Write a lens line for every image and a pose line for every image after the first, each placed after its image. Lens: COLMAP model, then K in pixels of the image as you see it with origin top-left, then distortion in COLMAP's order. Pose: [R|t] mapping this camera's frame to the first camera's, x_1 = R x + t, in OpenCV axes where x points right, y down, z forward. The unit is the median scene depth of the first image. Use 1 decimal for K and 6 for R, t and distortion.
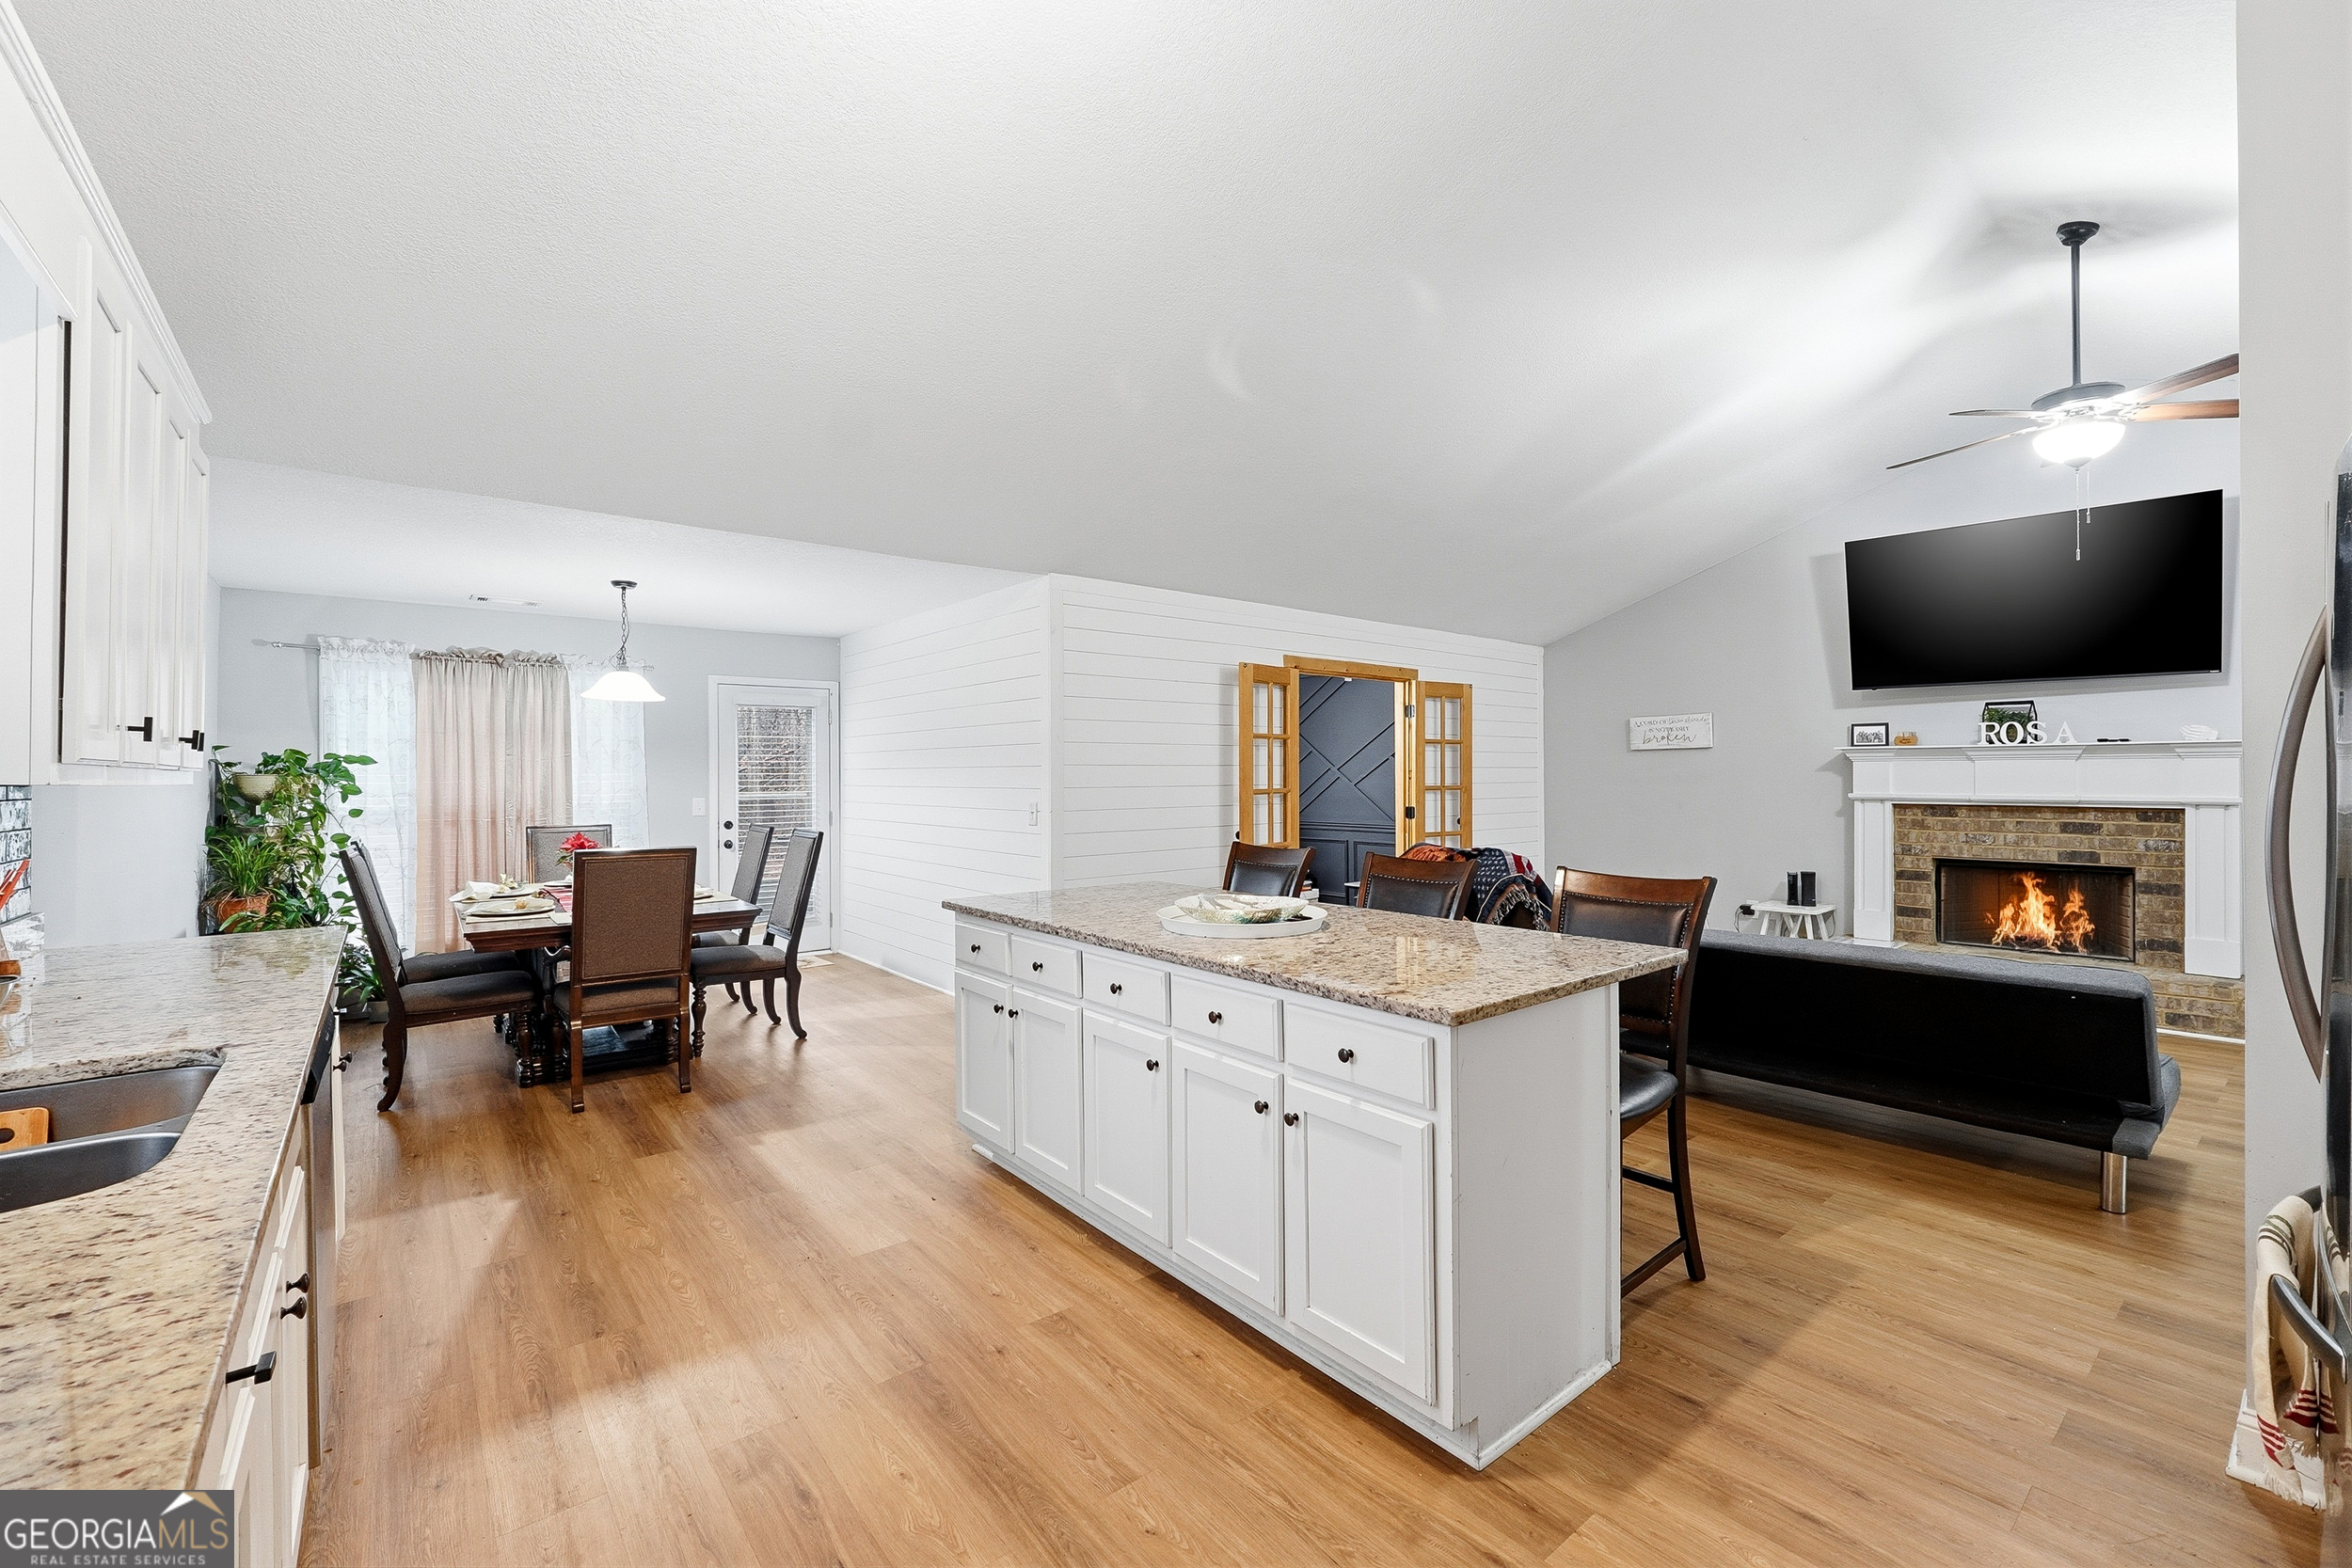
lens RADIAL K [[988.9, 0, 1175.4], [0, 988.9, 772.5], [0, 0, 1]] dist [-0.019634, 0.005417]
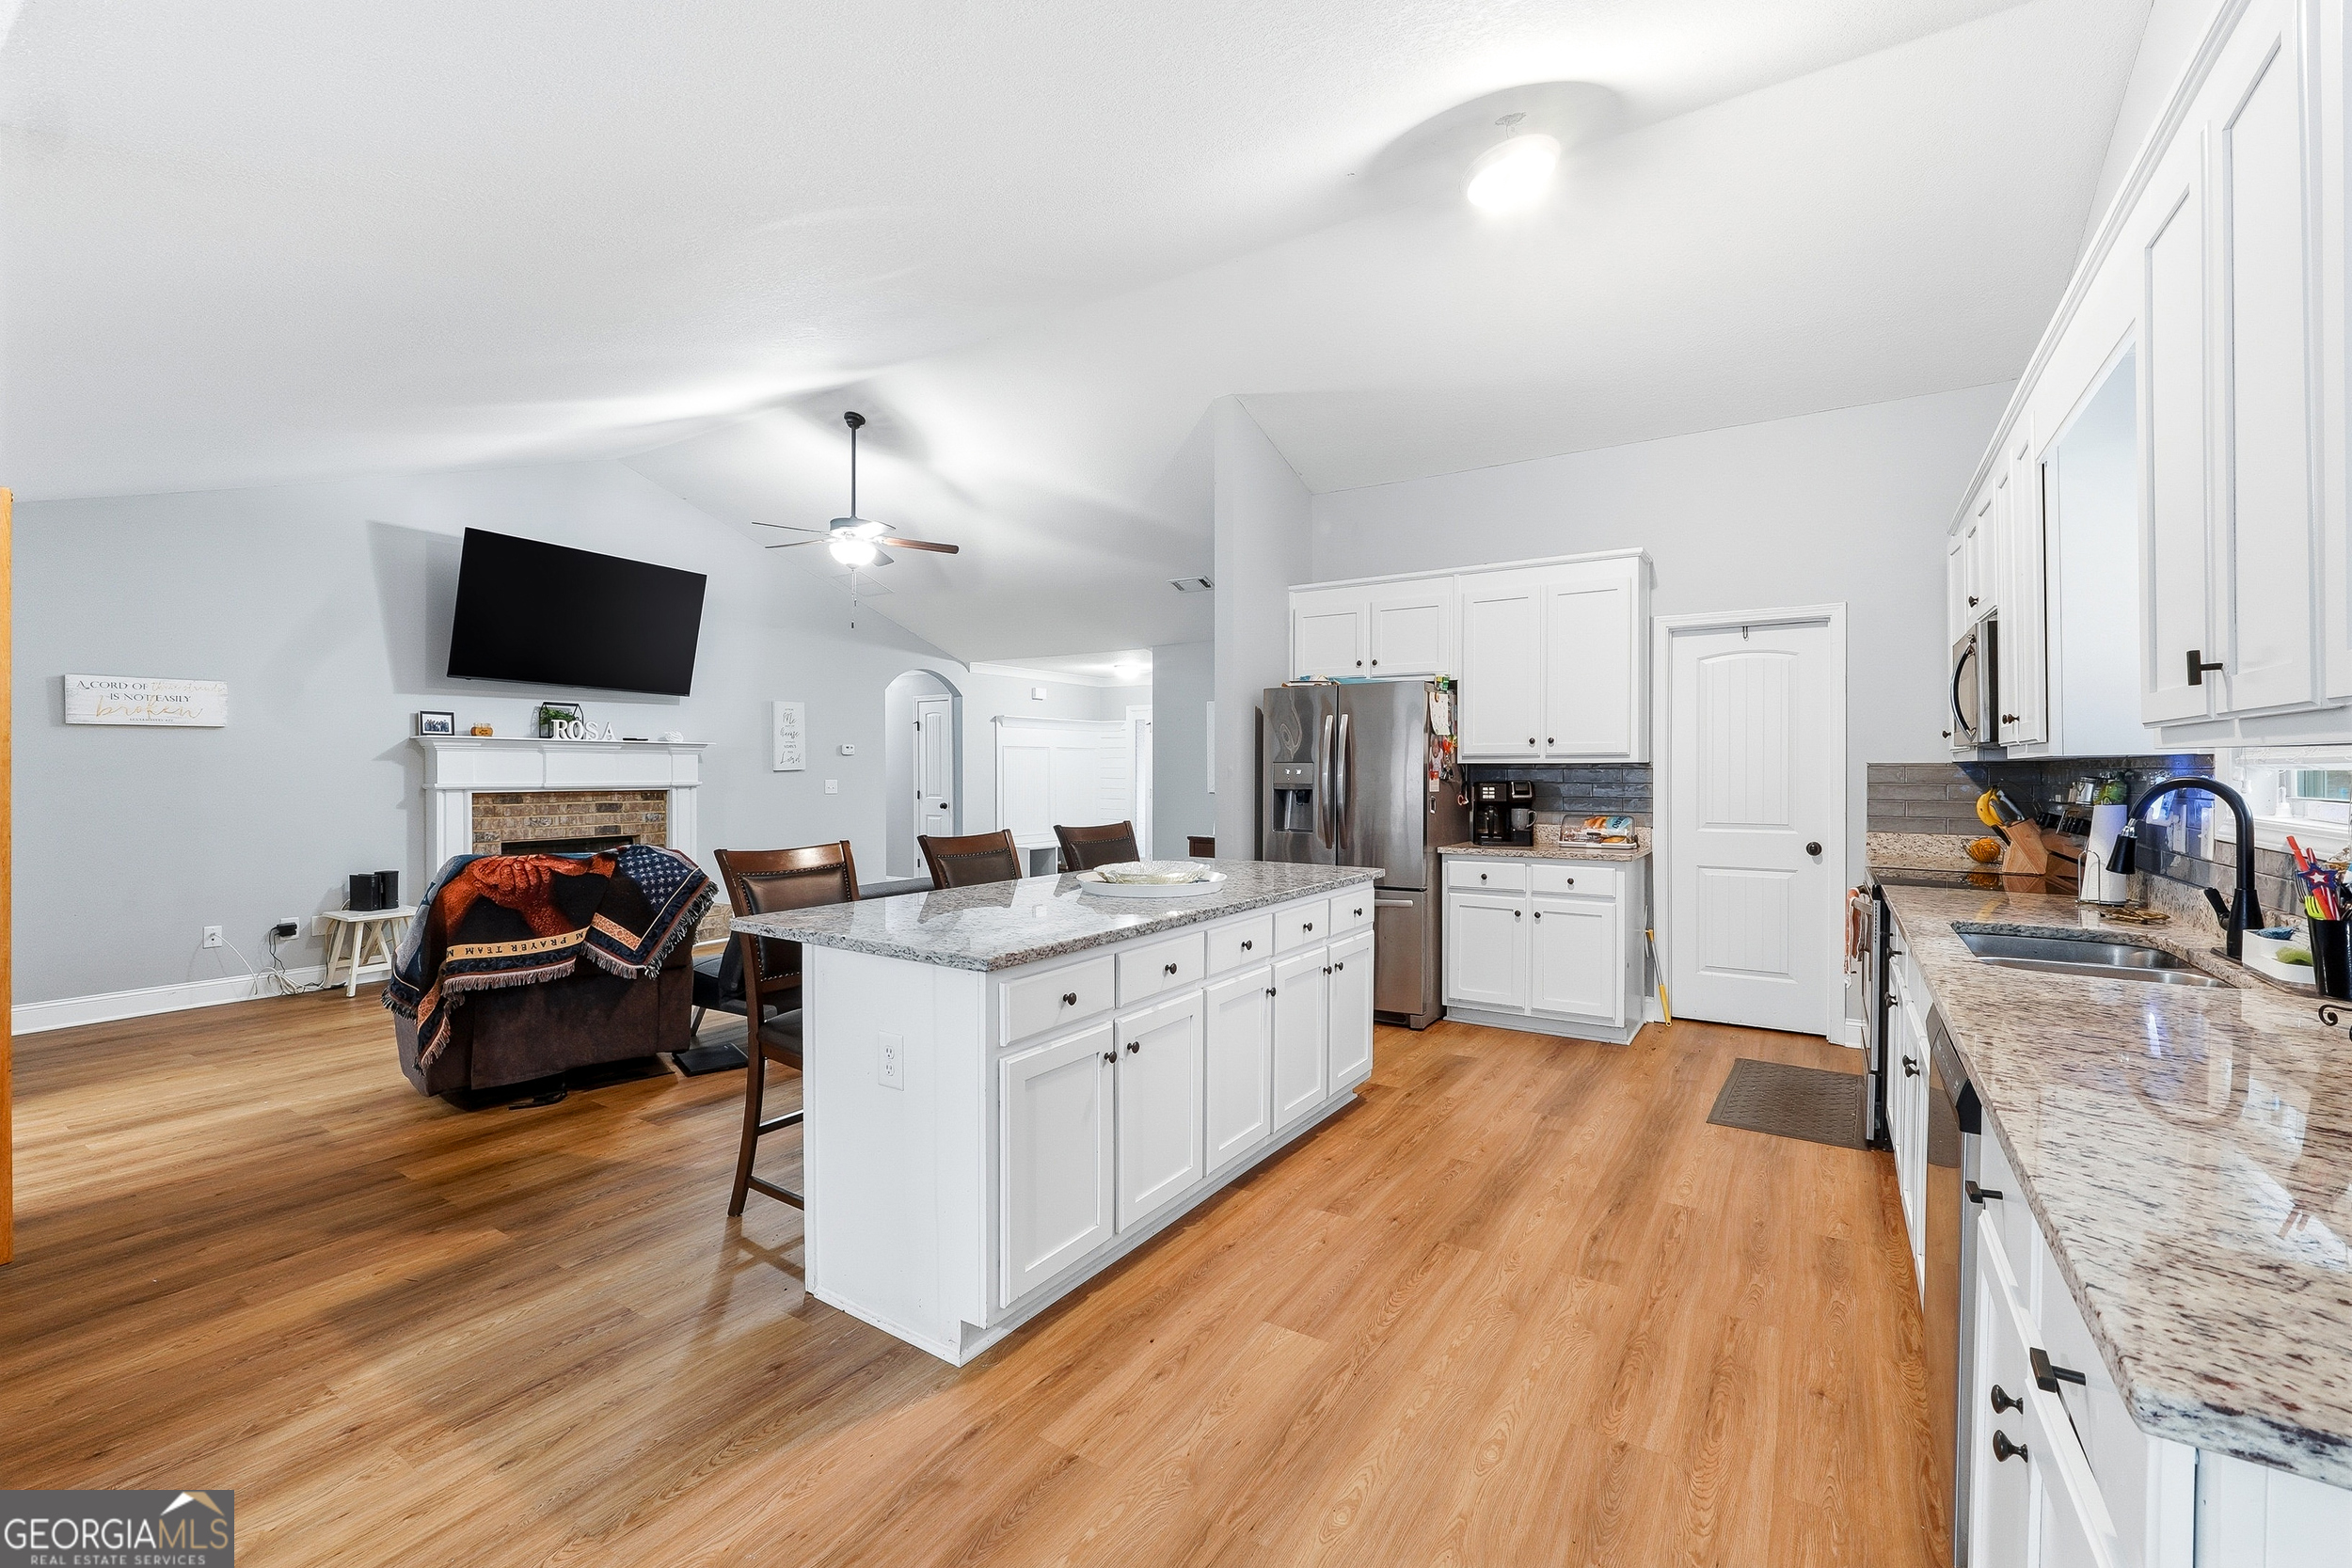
lens RADIAL K [[988.9, 0, 1192.1], [0, 988.9, 774.9], [0, 0, 1]] dist [-0.019634, 0.005417]
pose [[-0.315957, -0.001440, 0.948772, -0.556074], [-0.001962, 0.999998, 0.000864, 0.012435], [-0.948772, -0.001589, -0.315959, 0.713739]]
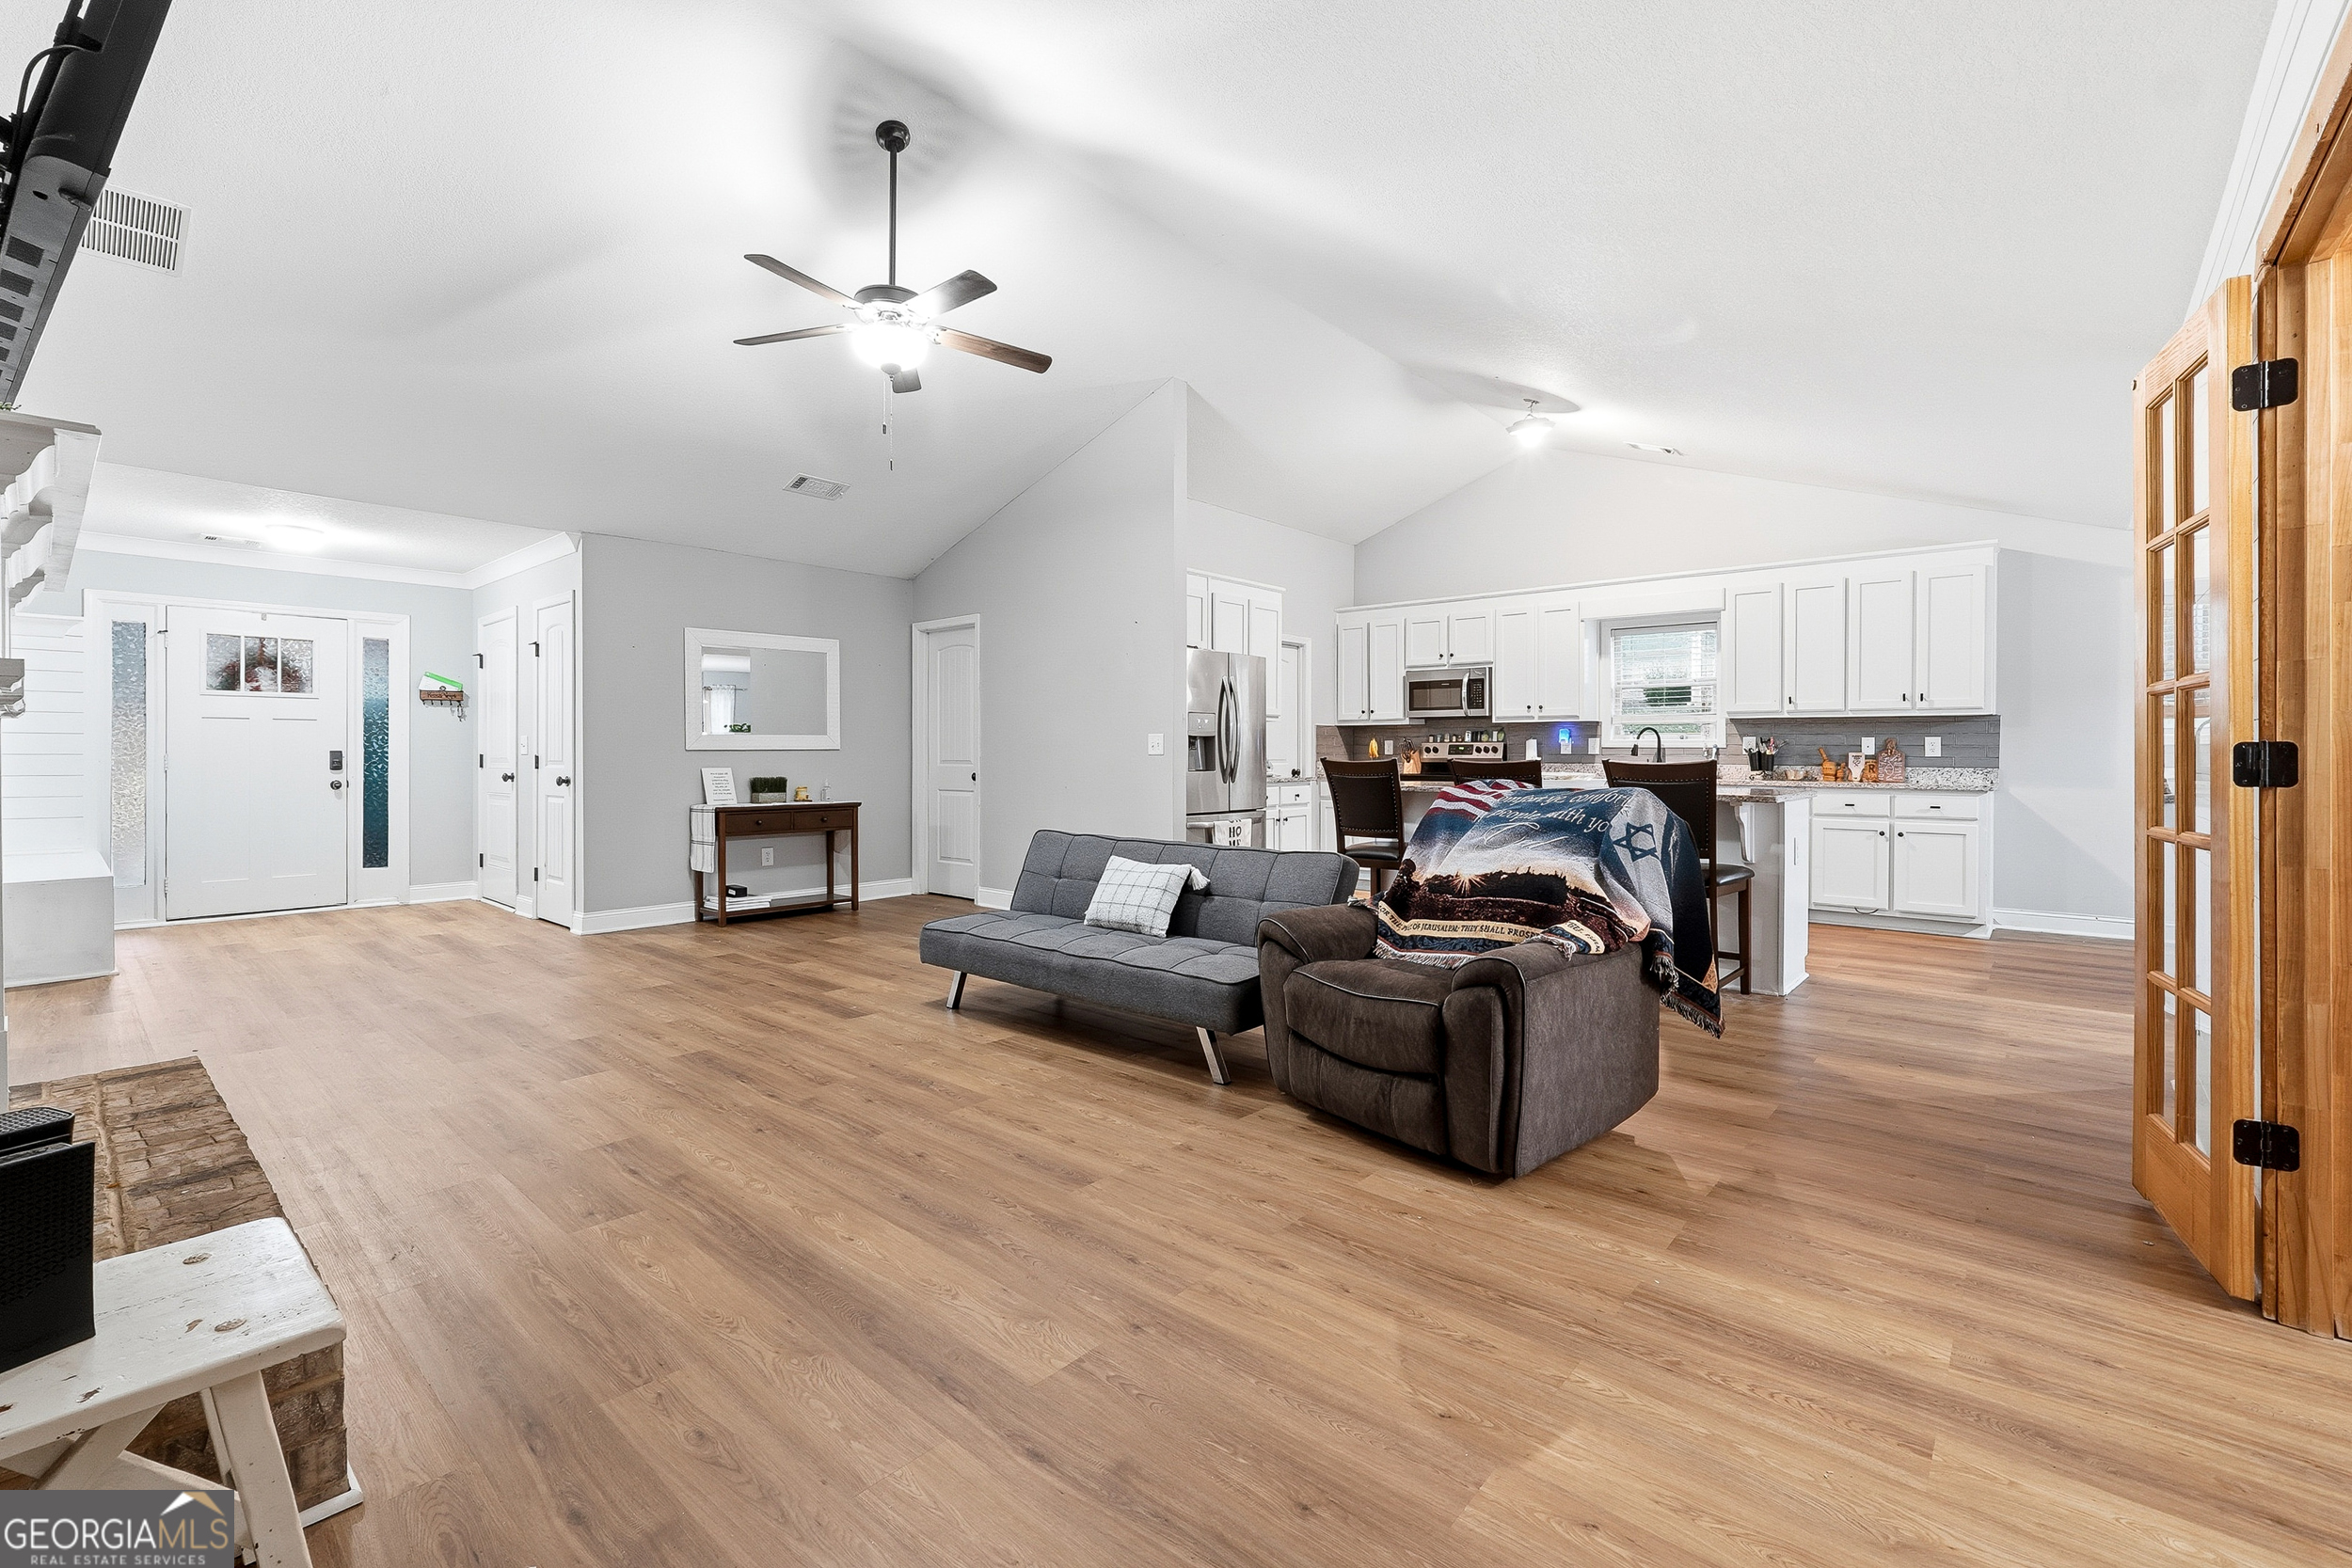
lens RADIAL K [[988.9, 0, 1194.8], [0, 988.9, 767.5], [0, 0, 1]] dist [-0.019634, 0.005417]
pose [[-0.984268, 0.006652, -0.176554, 0.581058], [0.004104, 0.999882, 0.014796, 0.047236], [0.176632, 0.013839, -0.984180, 1.473895]]
